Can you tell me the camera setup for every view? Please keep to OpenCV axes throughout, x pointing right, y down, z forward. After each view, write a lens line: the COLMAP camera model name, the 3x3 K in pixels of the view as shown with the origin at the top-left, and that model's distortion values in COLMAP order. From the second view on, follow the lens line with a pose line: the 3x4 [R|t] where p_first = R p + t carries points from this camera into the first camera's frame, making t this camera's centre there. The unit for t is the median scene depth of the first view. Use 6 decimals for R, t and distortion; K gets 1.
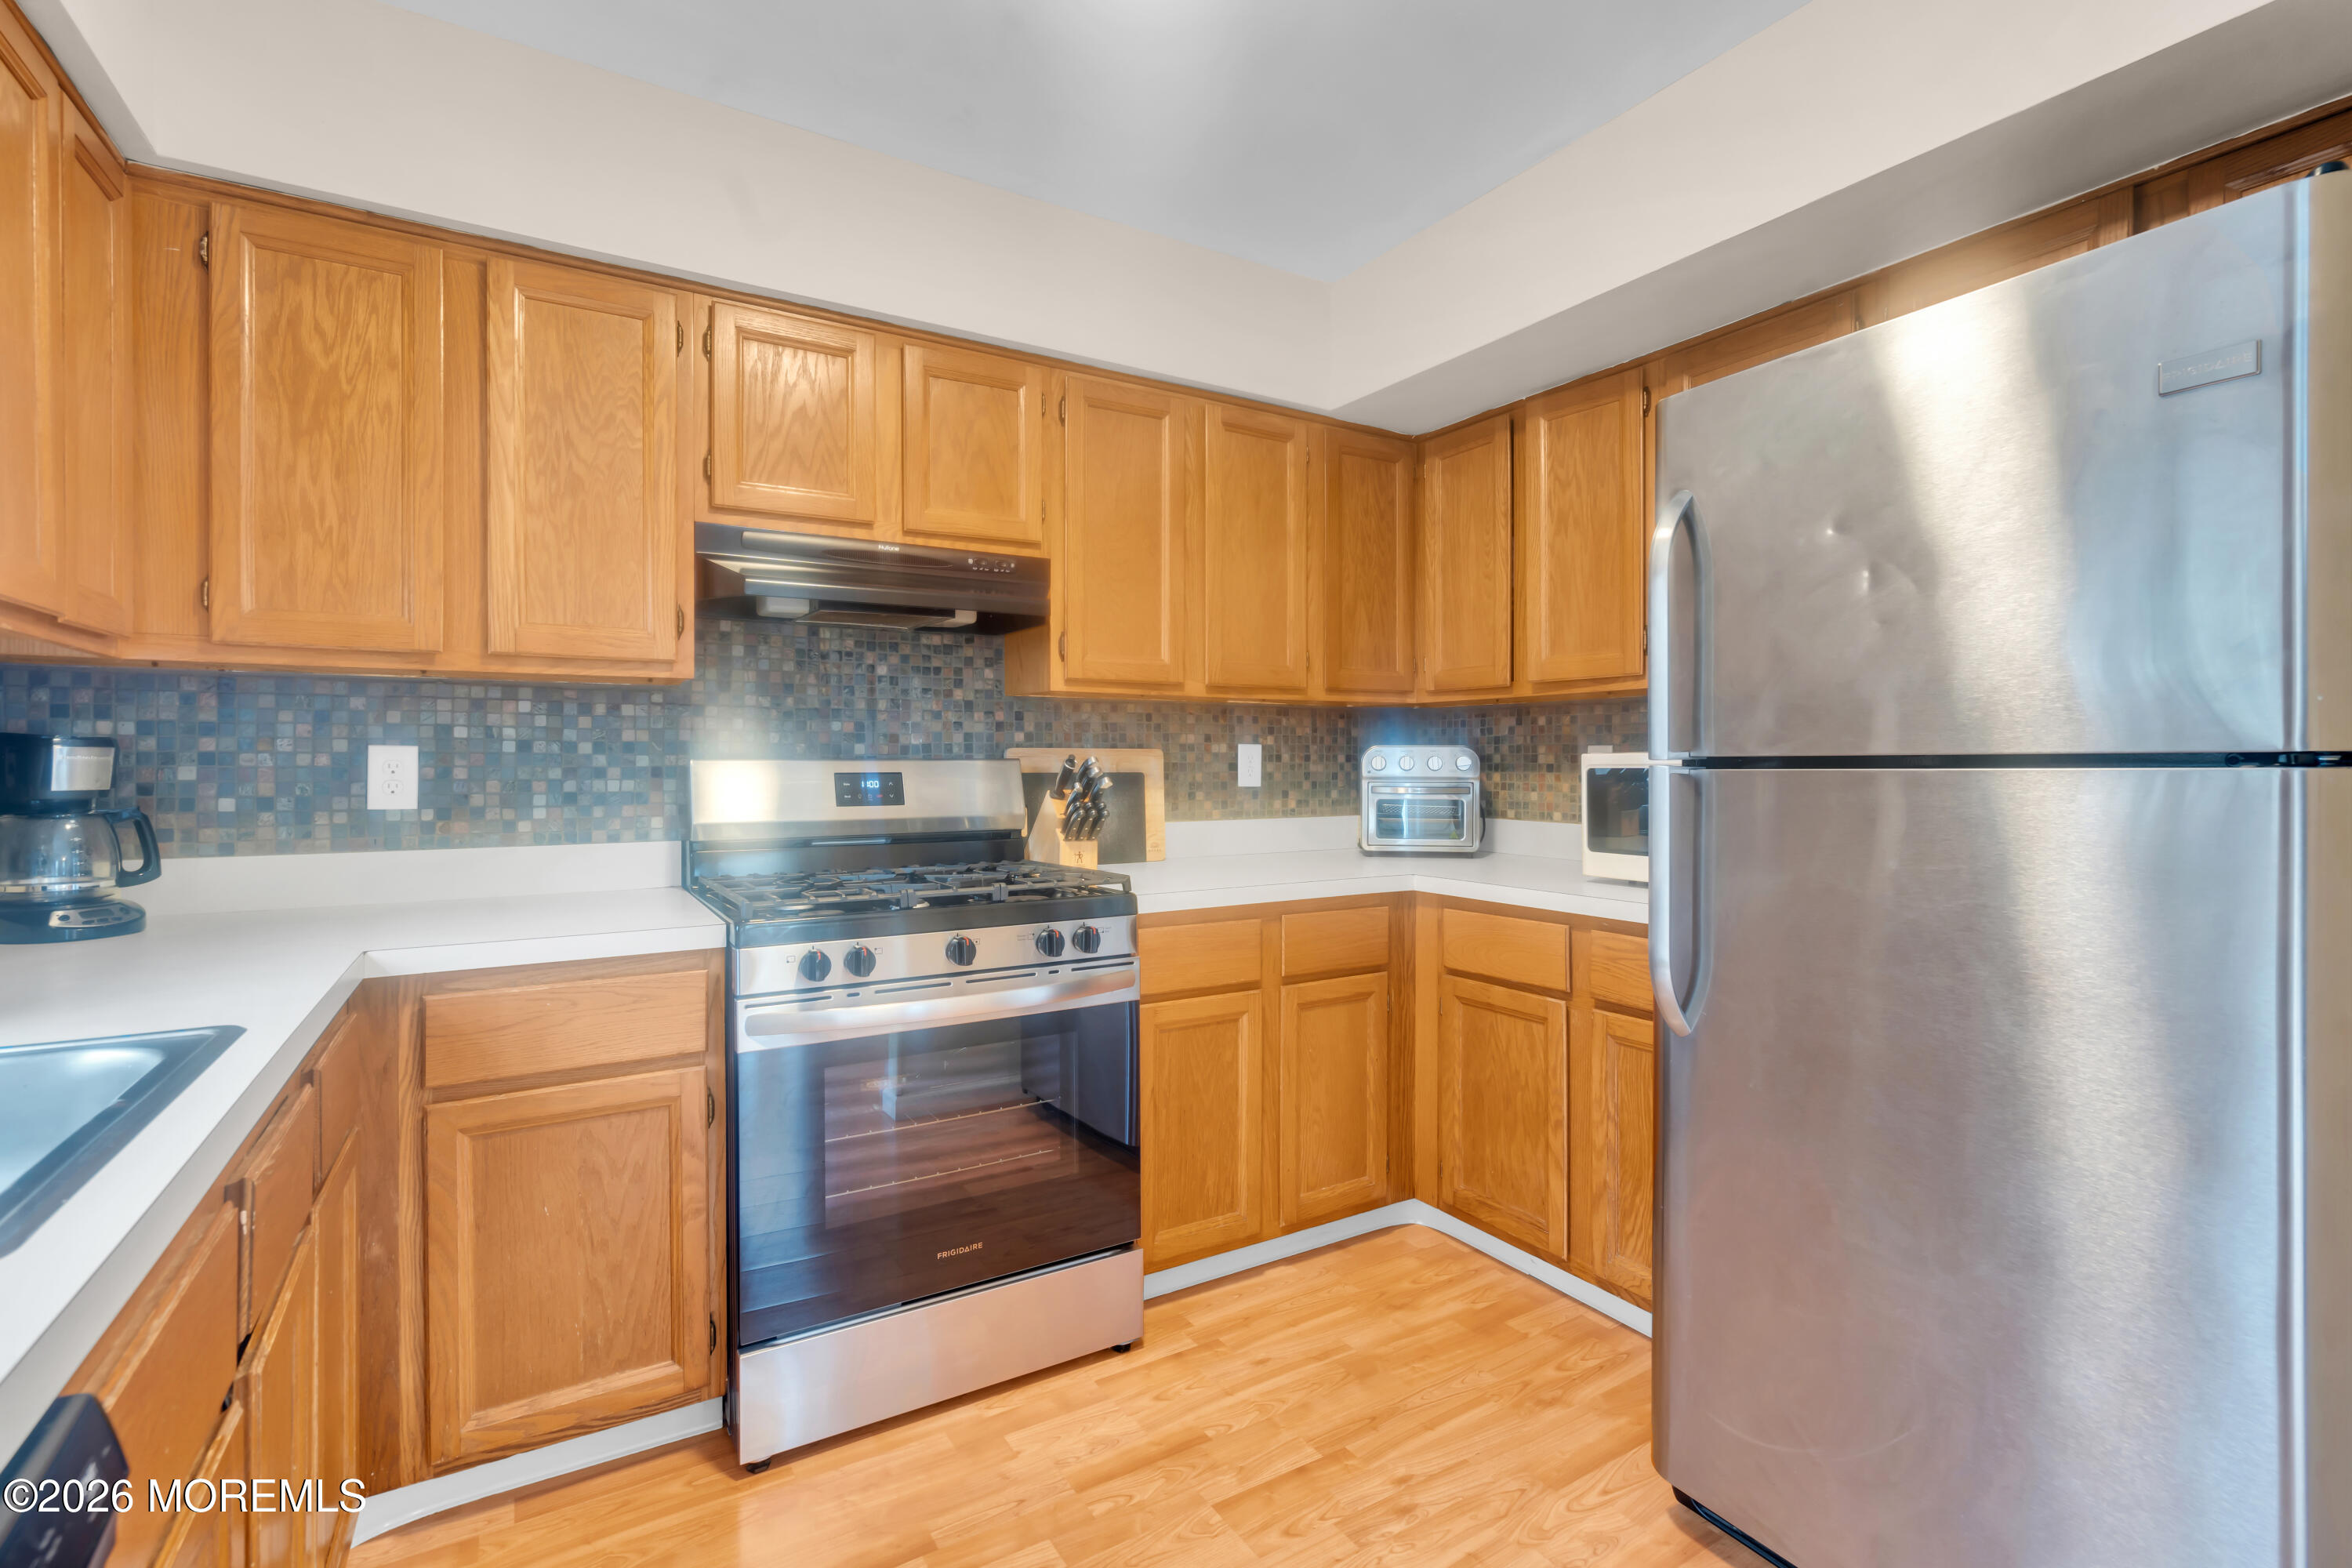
lens RADIAL K [[1091.7, 0, 1186.1], [0, 1091.7, 771.4], [0, 0, 1]] dist [-0.000787, -0.000241]
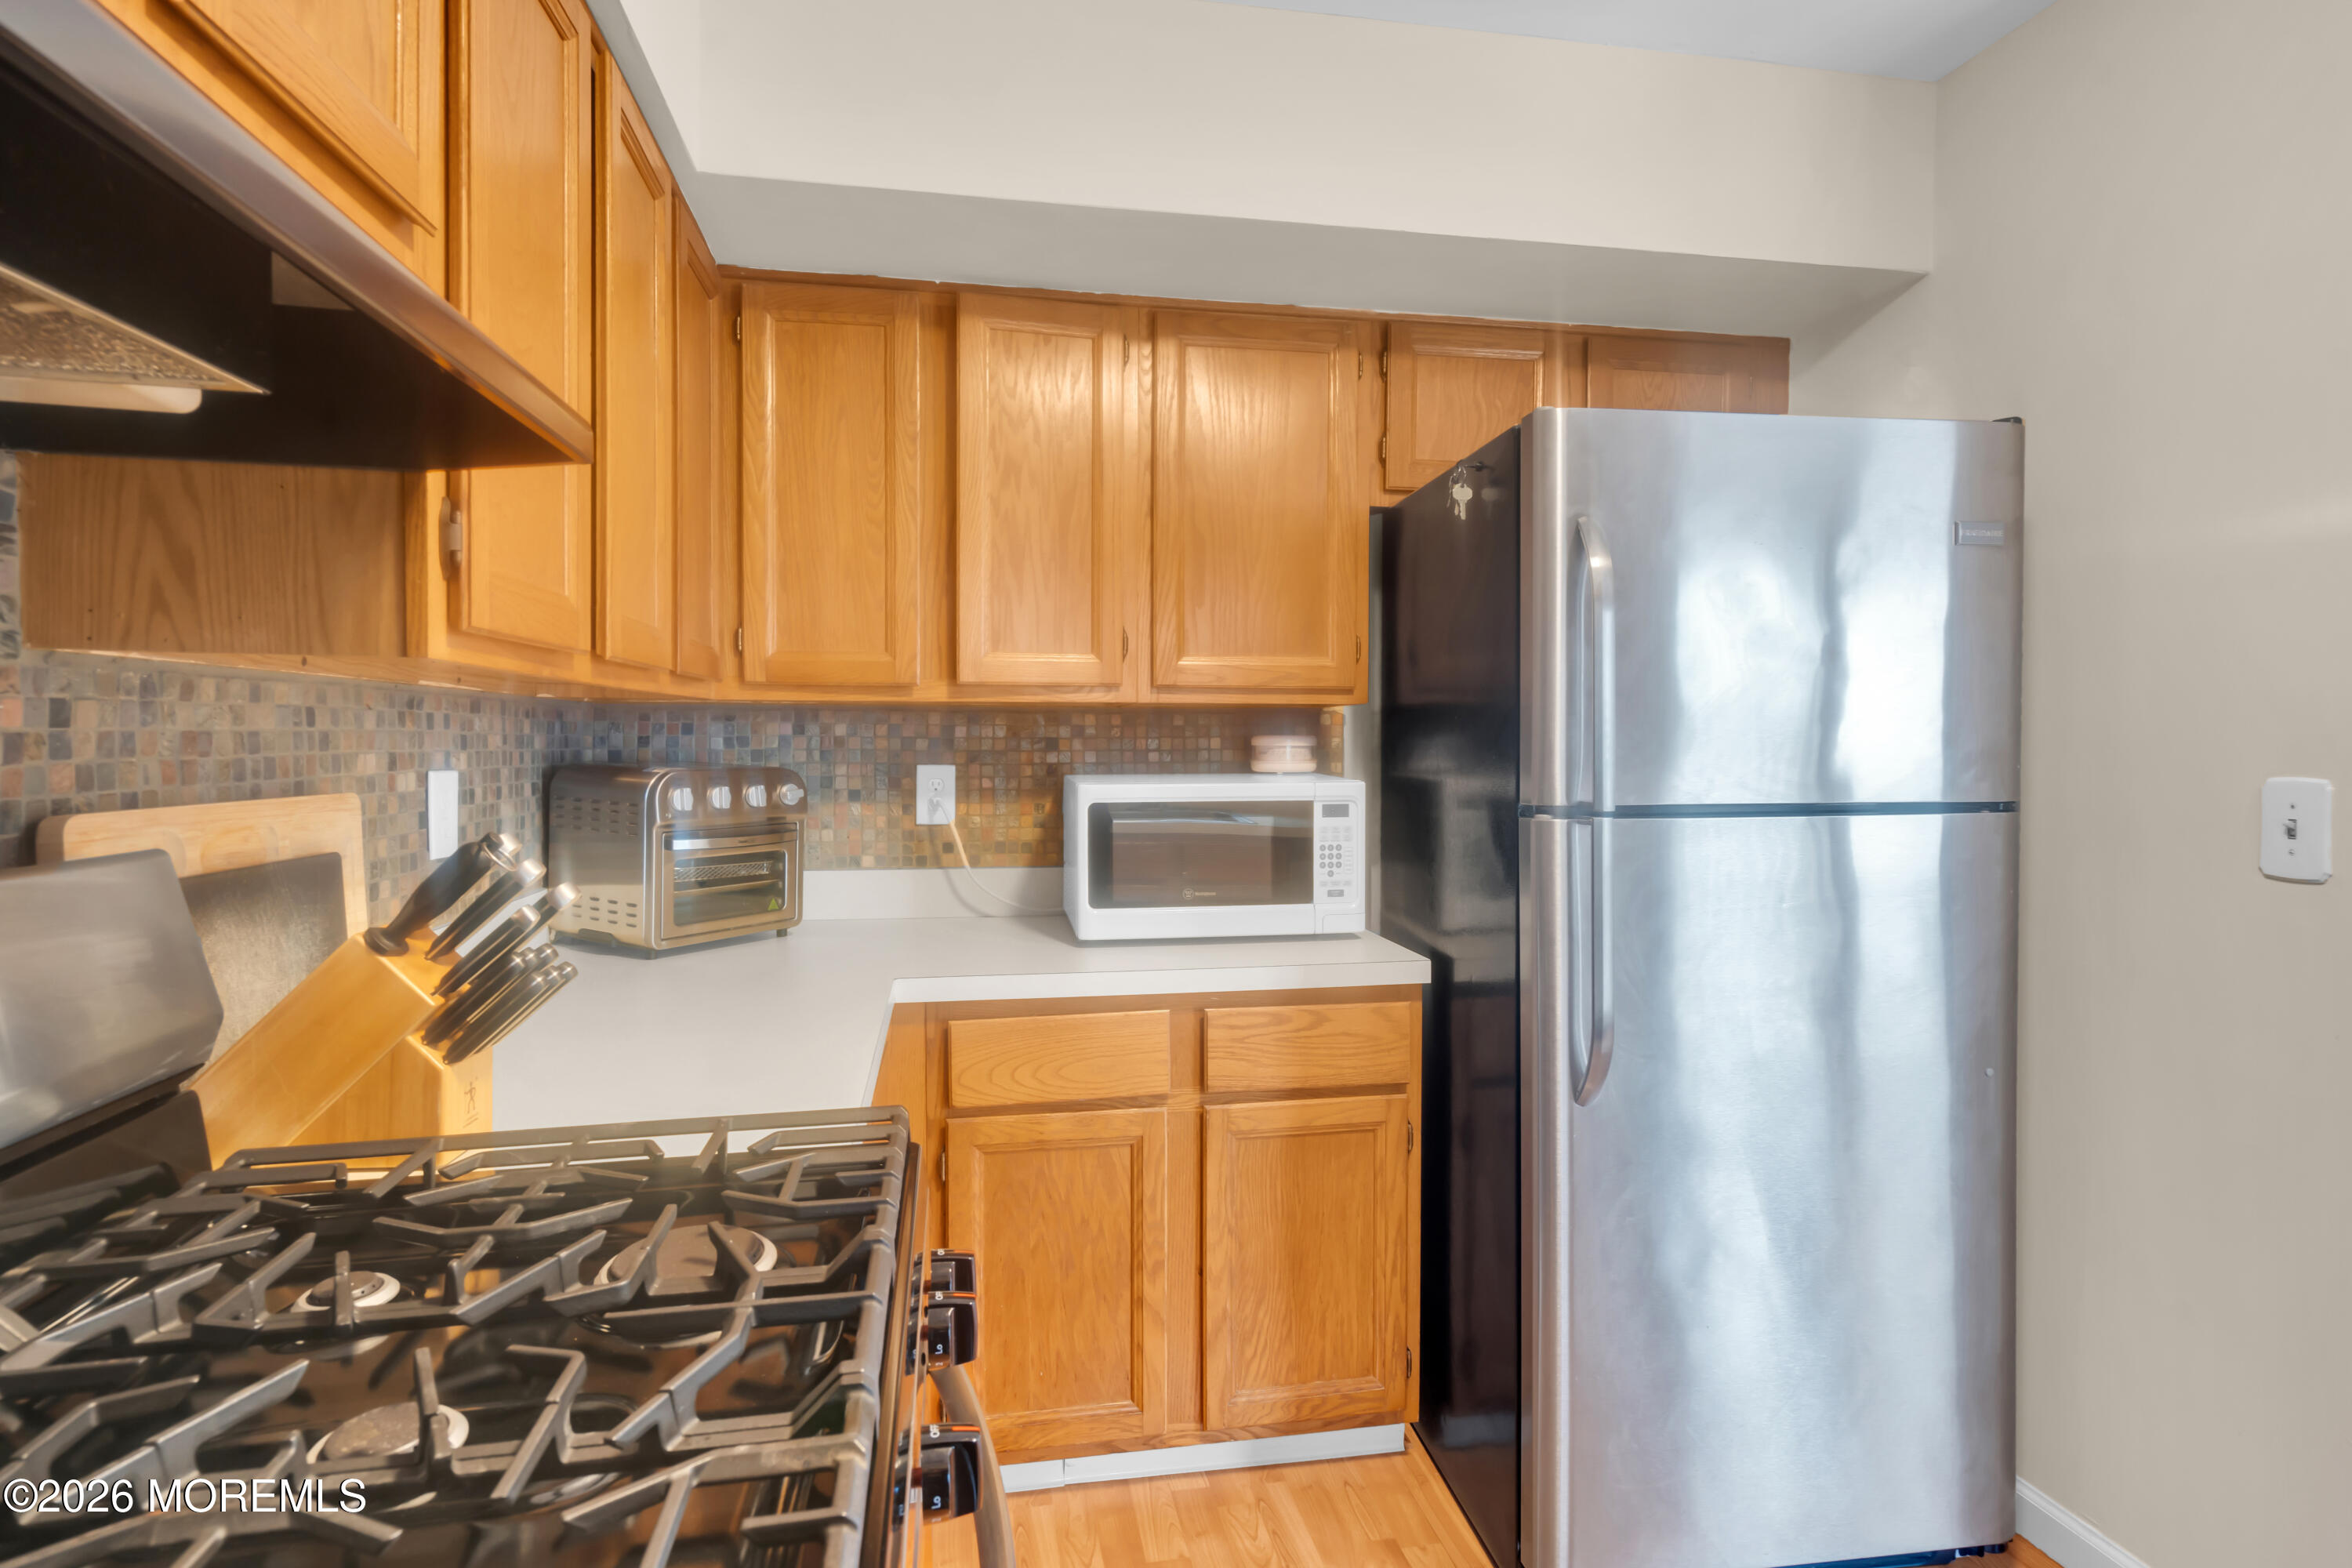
lens RADIAL K [[1186.1, 0, 1173.5], [0, 1186.1, 781.7], [0, 0, 1]] dist [0.000457, -0.000055]
pose [[0.363645, -0.032082, 0.930985, -0.341698], [0.007037, 0.999473, 0.031693, -0.037781], [-0.931511, -0.004974, 0.363679, 0.548826]]
